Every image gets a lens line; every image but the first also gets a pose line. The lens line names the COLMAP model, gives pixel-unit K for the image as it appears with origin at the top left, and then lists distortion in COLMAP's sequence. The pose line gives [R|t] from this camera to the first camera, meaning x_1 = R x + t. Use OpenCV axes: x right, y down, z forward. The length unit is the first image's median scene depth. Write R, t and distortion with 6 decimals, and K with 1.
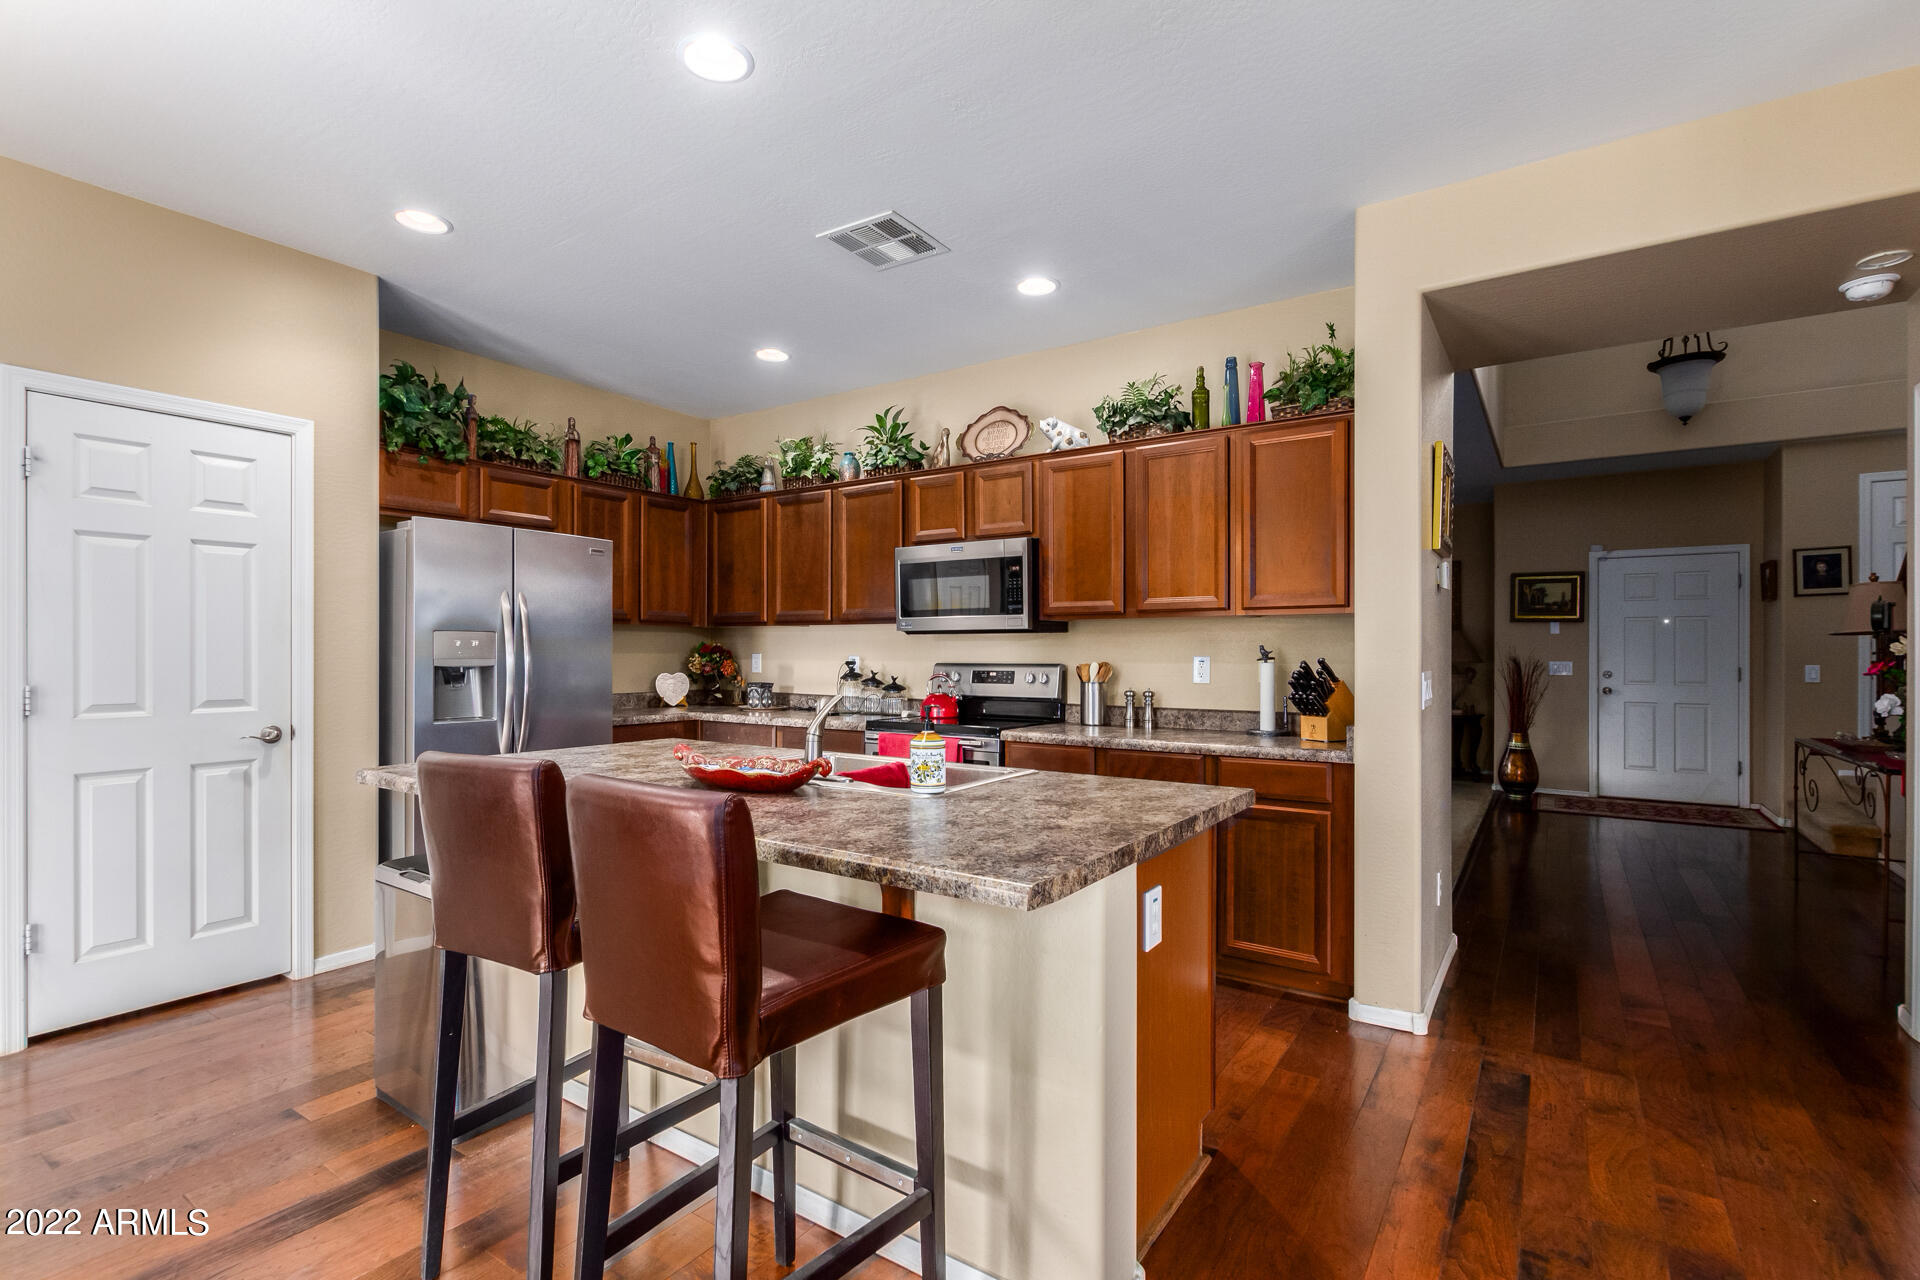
lens RADIAL K [[885.5, 0, 942.5], [0, 885.5, 643.4], [0, 0, 1]] dist [0.000476, -0.000365]
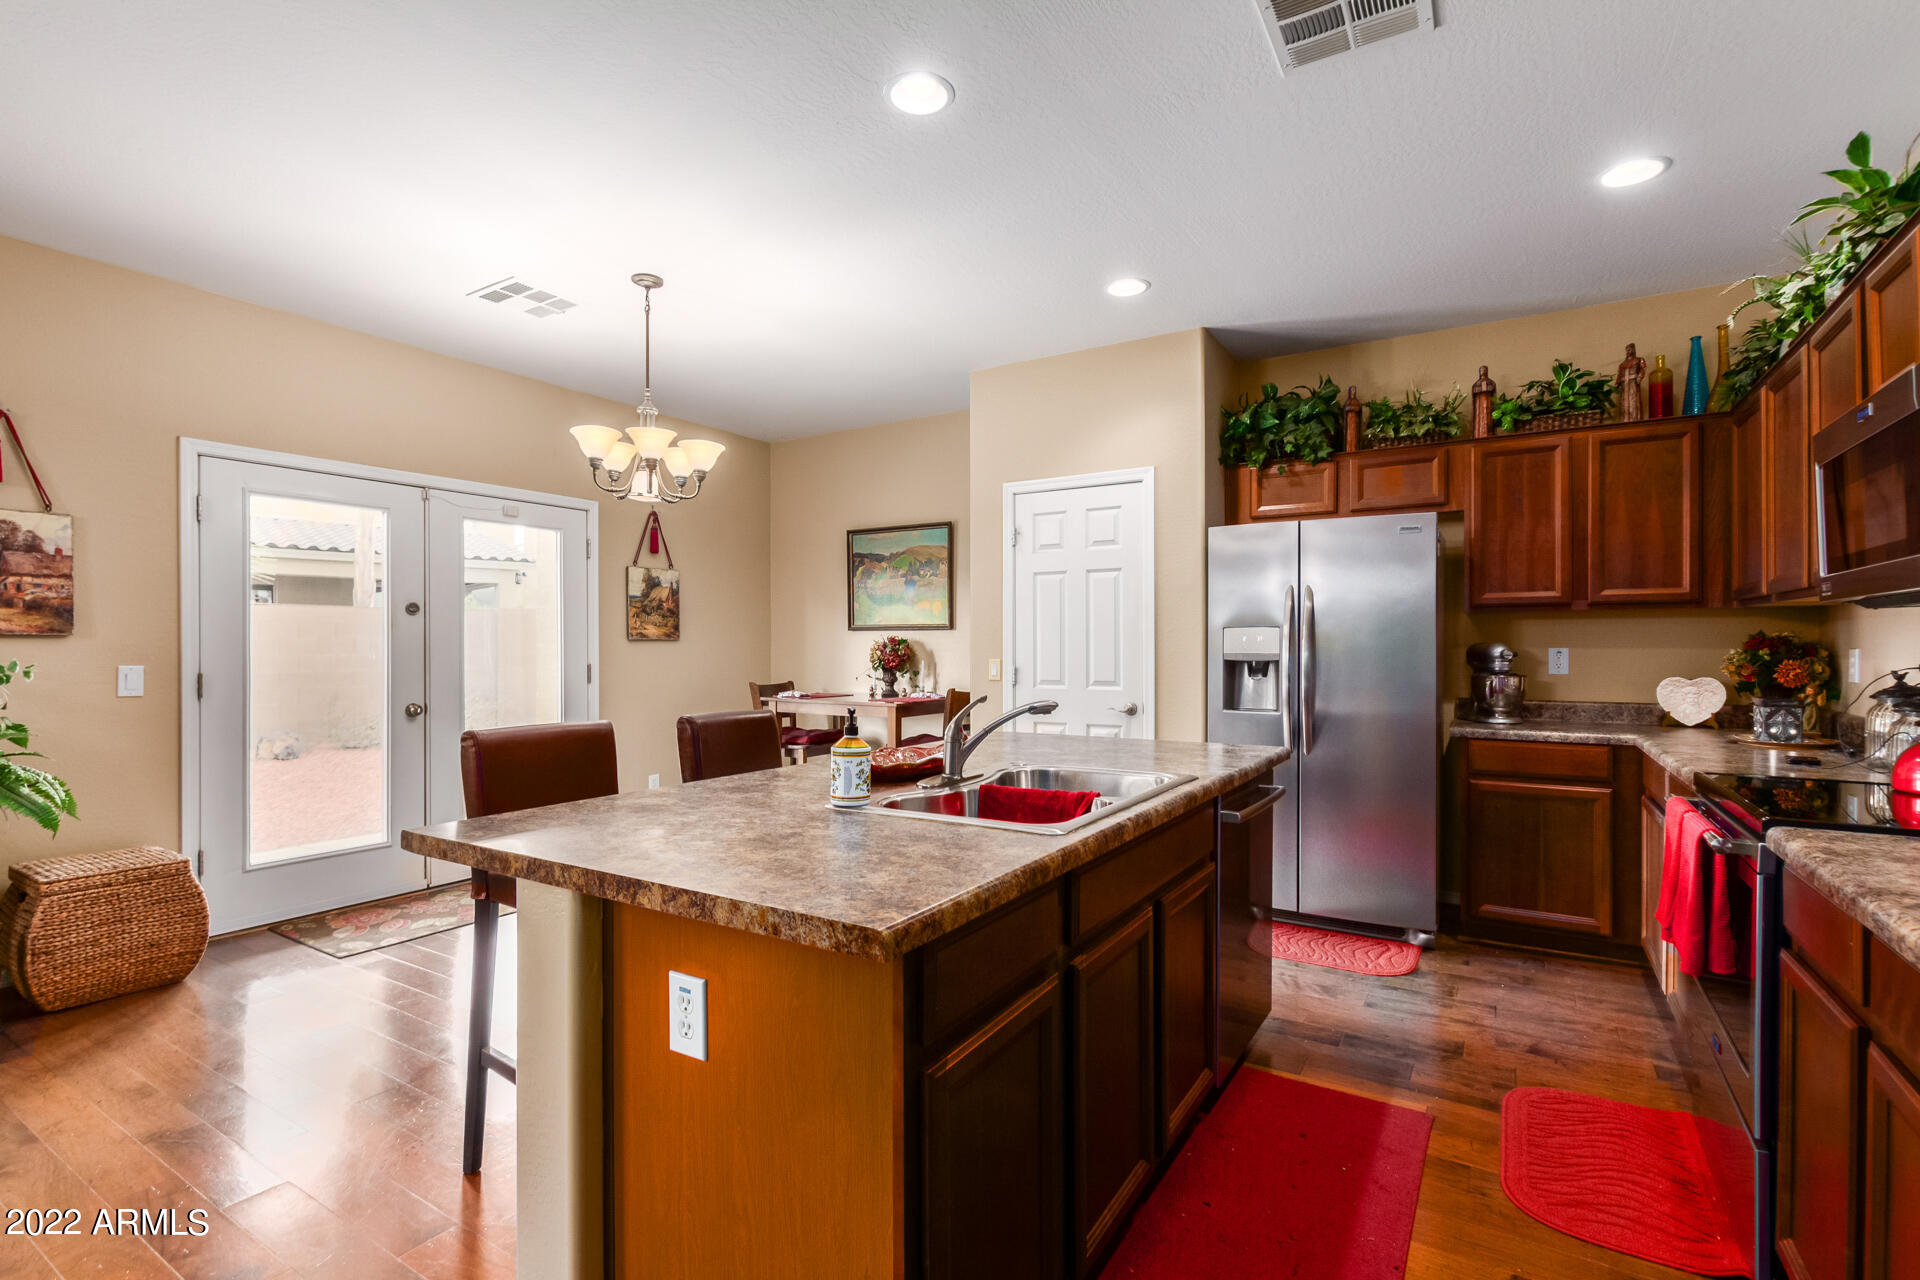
lens RADIAL K [[885.5, 0, 946.8], [0, 885.5, 647.2], [0, 0, 1]] dist [0.000476, -0.000365]
pose [[0.046261, -0.005845, -0.998912, 0.420277], [0.006707, 0.999962, -0.005541, 0.011866], [0.998907, -0.006444, 0.046298, 0.489576]]
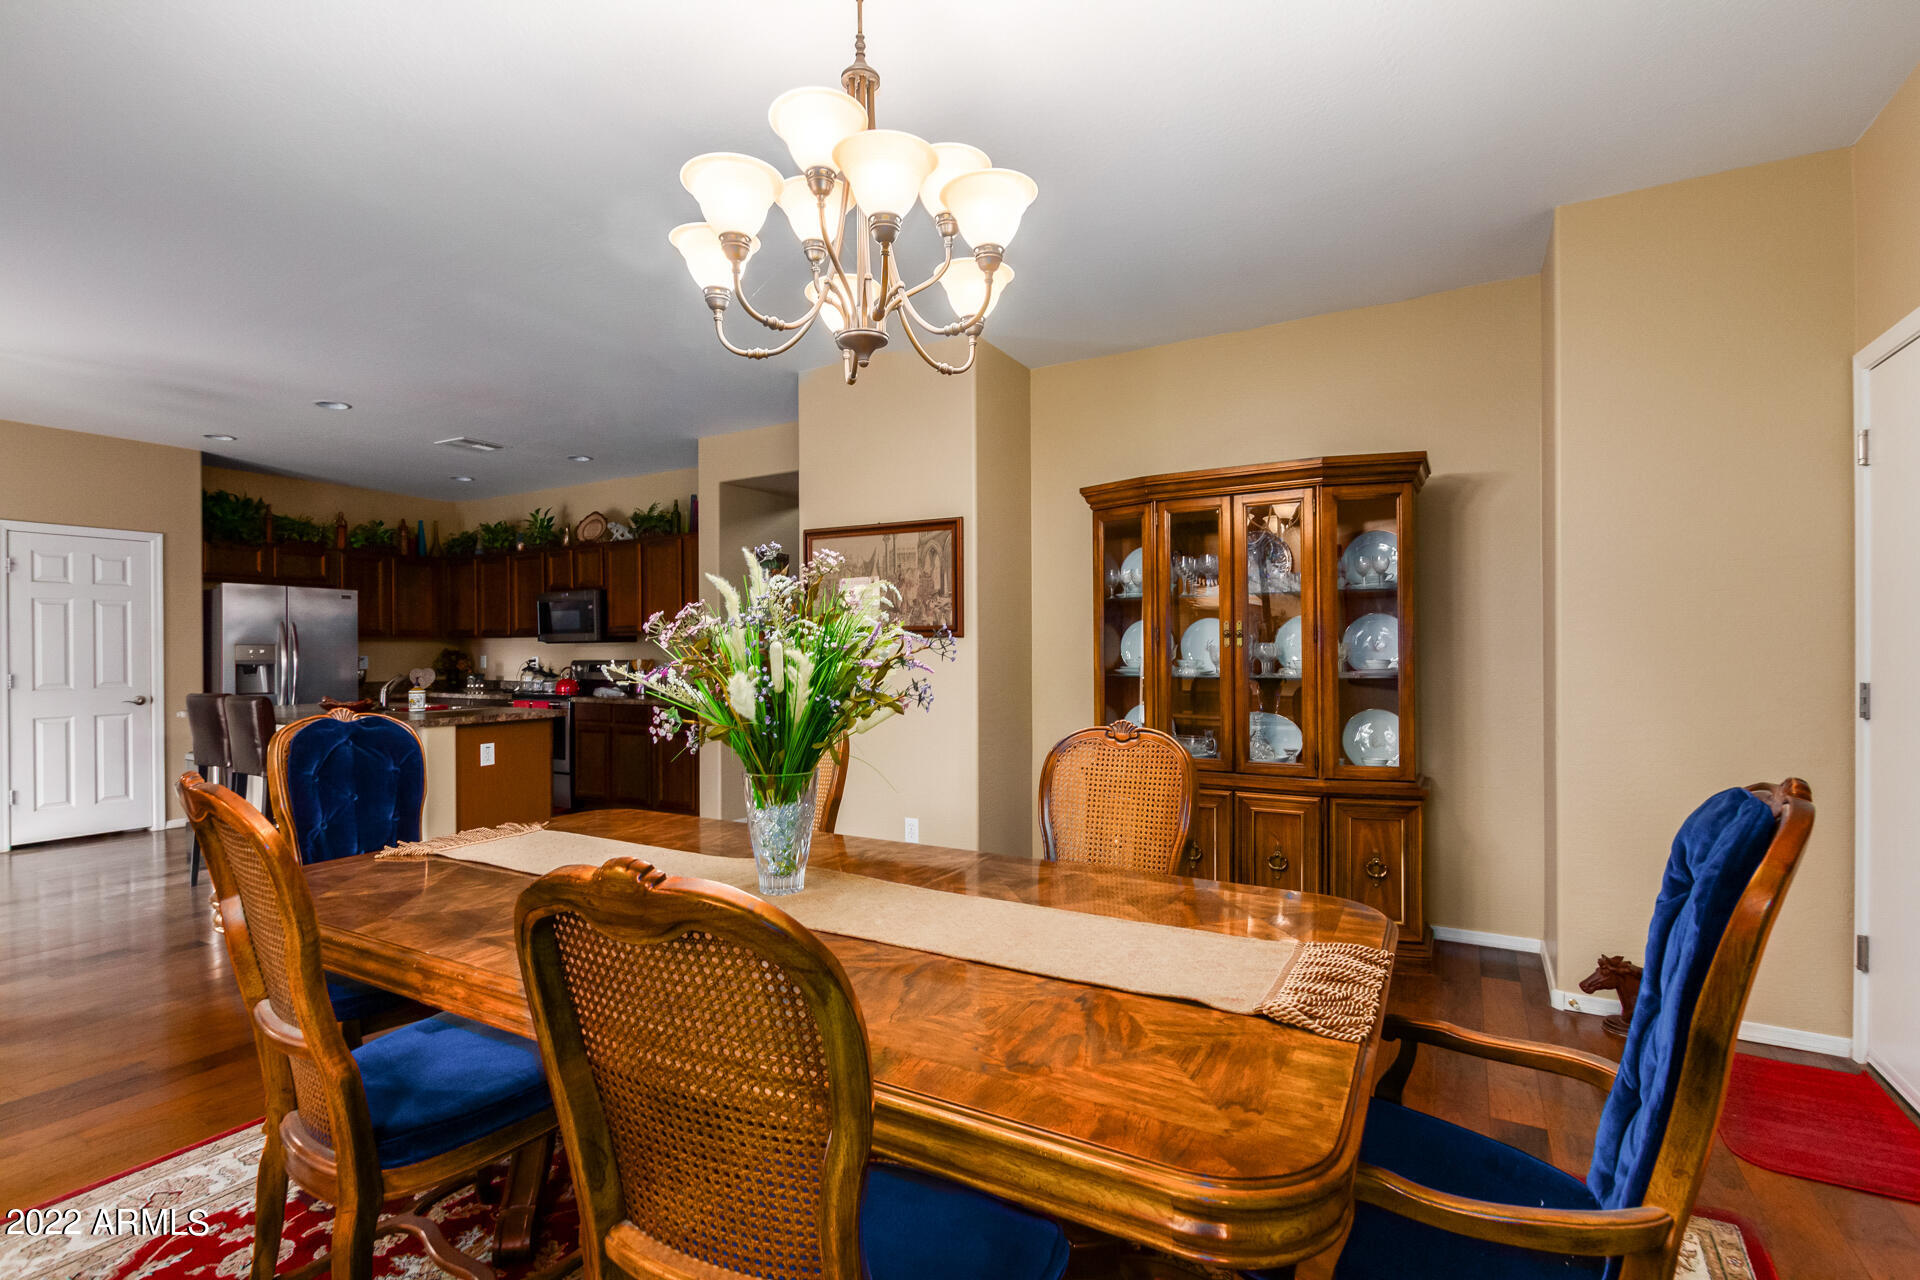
lens RADIAL K [[885.5, 0, 966.2], [0, 885.5, 645.5], [0, 0, 1]] dist [0.000476, -0.000365]
pose [[0.996092, -0.008029, 0.087953, 0.632050], [0.007952, 0.999968, 0.001224, -0.002307], [-0.087960, -0.000520, 0.996124, -0.786573]]
